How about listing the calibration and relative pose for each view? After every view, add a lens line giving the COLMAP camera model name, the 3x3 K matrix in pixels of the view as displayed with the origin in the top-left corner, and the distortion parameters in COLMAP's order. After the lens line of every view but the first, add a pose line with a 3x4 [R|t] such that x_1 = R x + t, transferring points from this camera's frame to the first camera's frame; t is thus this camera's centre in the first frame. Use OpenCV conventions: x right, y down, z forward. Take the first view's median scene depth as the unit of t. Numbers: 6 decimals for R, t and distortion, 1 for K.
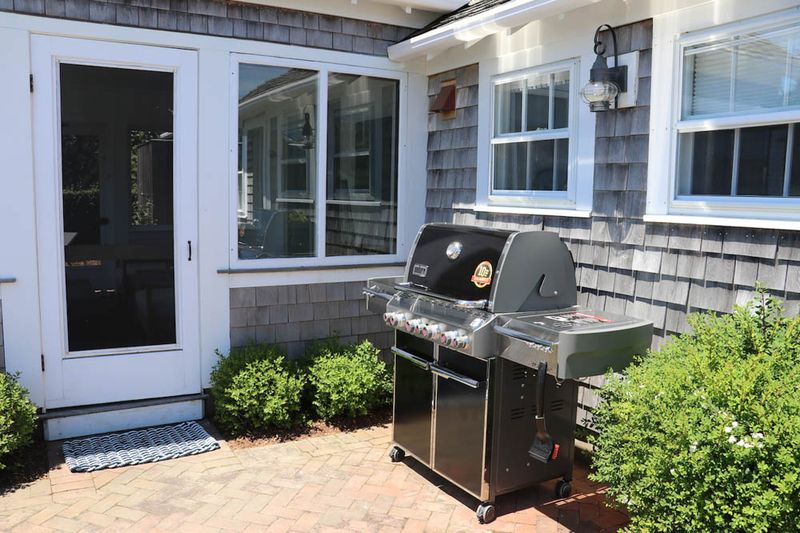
lens RADIAL K [[658.2, 0, 400.0], [0, 658.2, 269.1], [0, 0, 1]] dist [-0.127311, 0.048831]
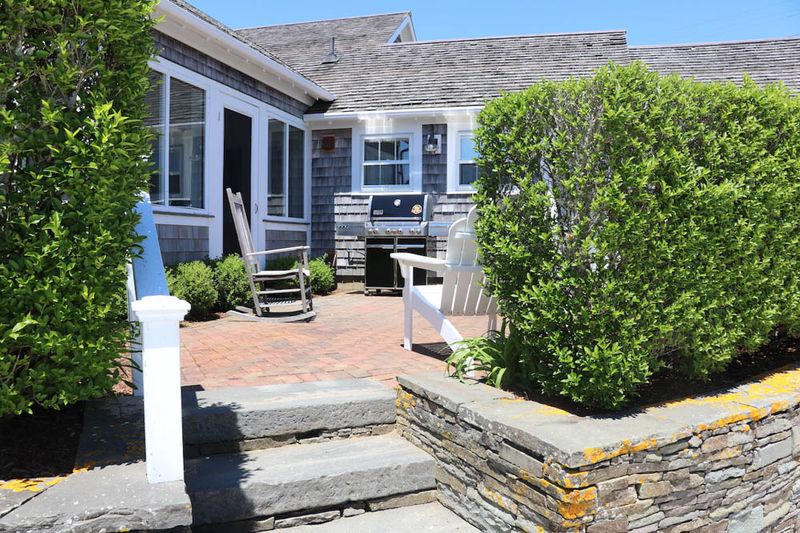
lens RADIAL K [[658.2, 0, 401.8], [0, 658.2, 265.7], [0, 0, 1]] dist [-0.127311, 0.048831]
pose [[0.705968, -0.039033, 0.707168, -1.702269], [0.089326, 0.995414, -0.034230, 0.300748], [-0.702589, 0.087334, 0.706217, -0.818899]]
